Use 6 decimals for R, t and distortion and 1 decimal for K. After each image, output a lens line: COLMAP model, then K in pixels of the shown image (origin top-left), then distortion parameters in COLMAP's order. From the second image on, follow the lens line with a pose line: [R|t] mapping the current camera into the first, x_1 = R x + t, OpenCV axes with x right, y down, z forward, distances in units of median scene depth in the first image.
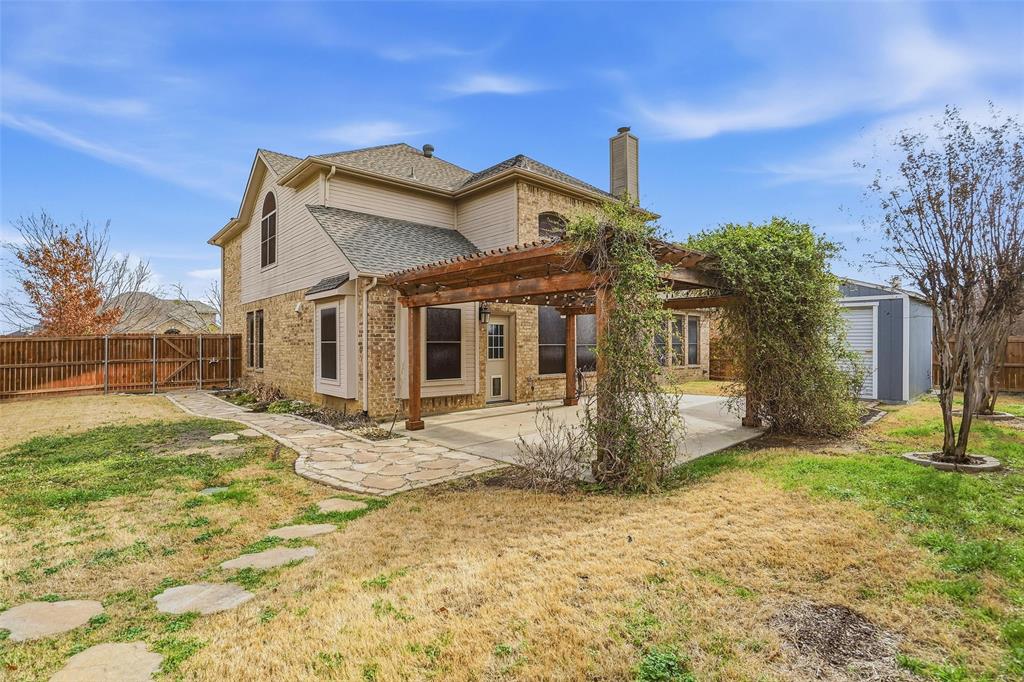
lens RADIAL K [[473.1, 0, 513.3], [0, 473.1, 338.9], [0, 0, 1]] dist [-0.023347, 0.000920]
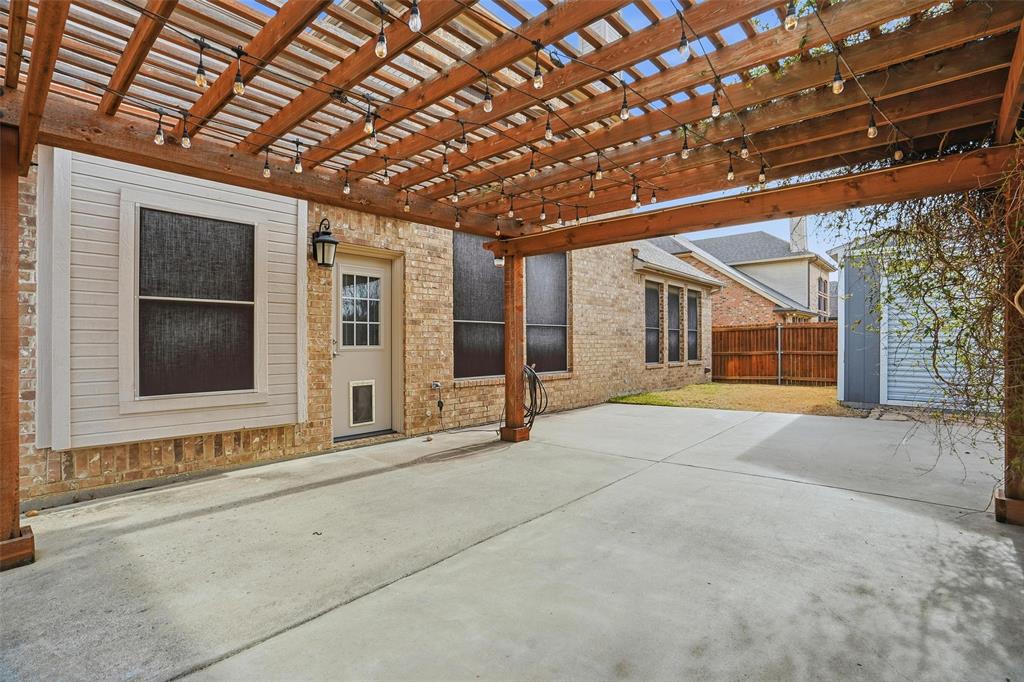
lens RADIAL K [[473.1, 0, 514.1], [0, 473.1, 344.0], [0, 0, 1]] dist [-0.023347, 0.000920]
pose [[0.994271, -0.004637, 0.106787, 0.066733], [0.003918, 0.999968, 0.006940, 0.036575], [-0.106815, -0.006481, 0.994258, 0.497961]]
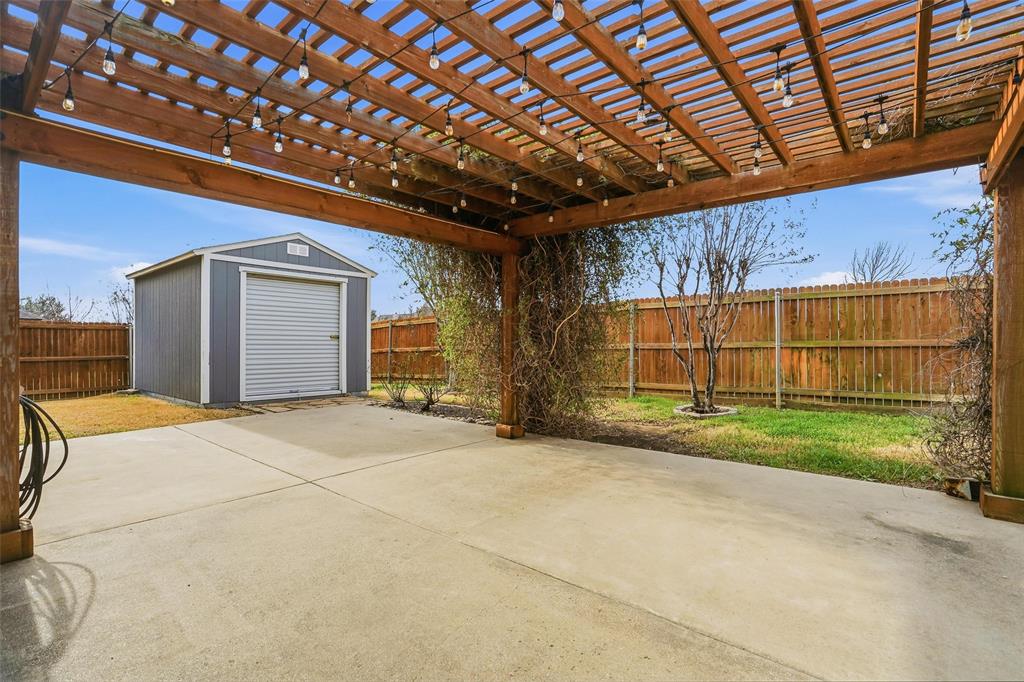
lens RADIAL K [[473.1, 0, 512.4], [0, 473.1, 344.5], [0, 0, 1]] dist [-0.023347, 0.000920]
pose [[-0.132872, 0.006176, 0.991114, -0.088891], [-0.005637, 0.999960, -0.006987, 0.040562], [-0.991117, -0.006515, -0.132832, 0.727321]]
